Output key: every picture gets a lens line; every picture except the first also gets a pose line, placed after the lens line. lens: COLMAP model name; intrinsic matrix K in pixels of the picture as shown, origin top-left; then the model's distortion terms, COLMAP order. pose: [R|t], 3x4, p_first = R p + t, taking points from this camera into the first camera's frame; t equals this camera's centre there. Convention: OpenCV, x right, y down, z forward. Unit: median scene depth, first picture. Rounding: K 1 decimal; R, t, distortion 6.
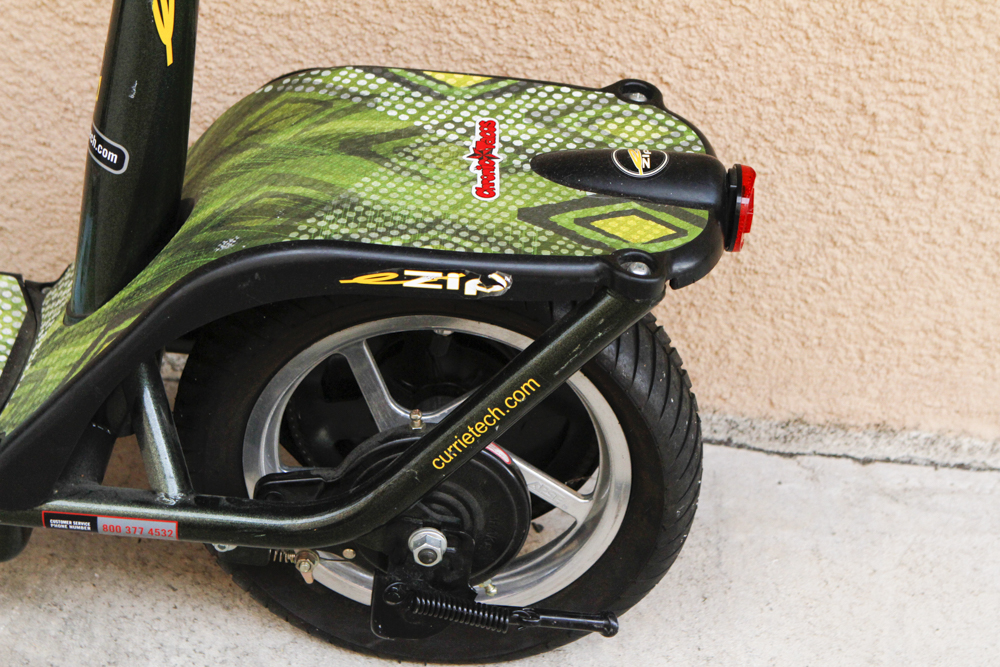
lens RADIAL K [[2113.1, 0, 497.9], [0, 2113.1, 332.6], [0, 0, 1]] dist [0.006982, 0.000000]
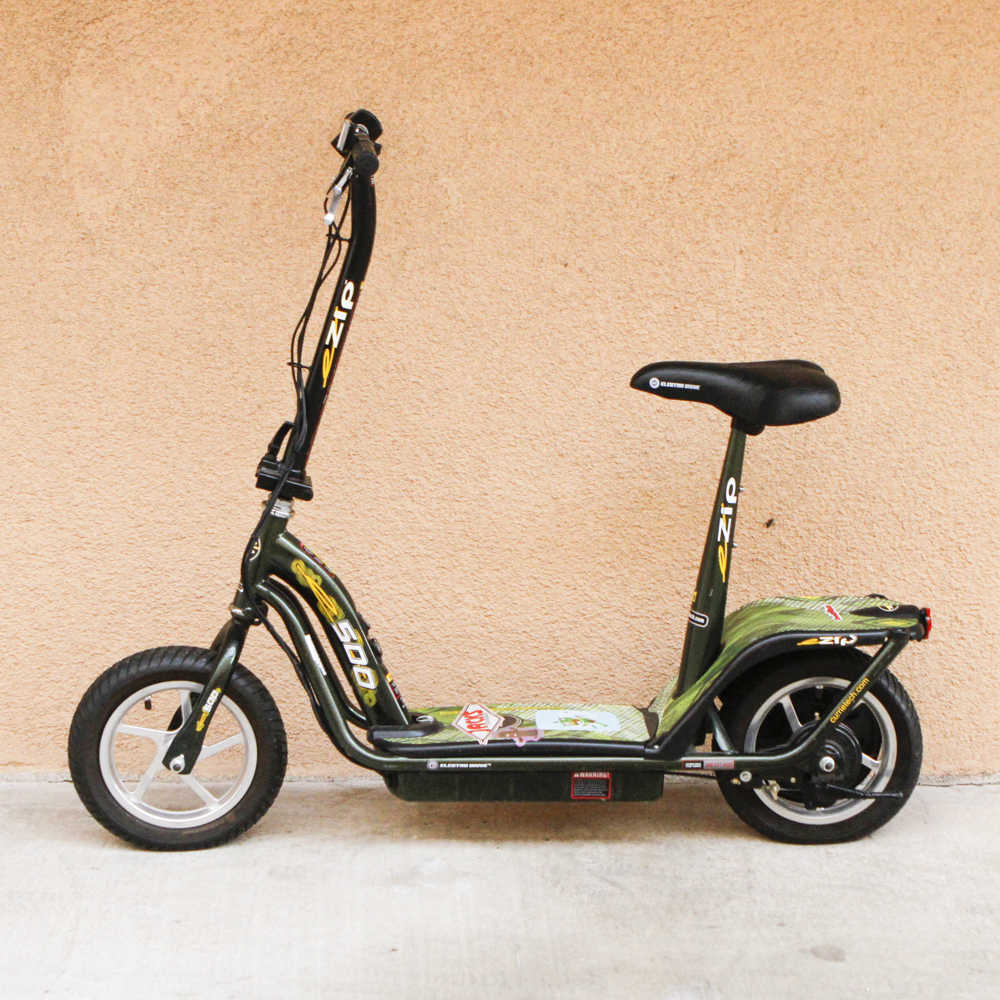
lens RADIAL K [[2485.1, 0, 500.5], [0, 2485.1, 499.6], [0, 0, 1]] dist [-0.089292, 0.000000]
pose [[0.993985, -0.083256, 0.071156, -0.544704], [0.104563, 0.914681, -0.390417, 0.832207], [-0.032580, 0.395509, 0.917884, -1.670674]]
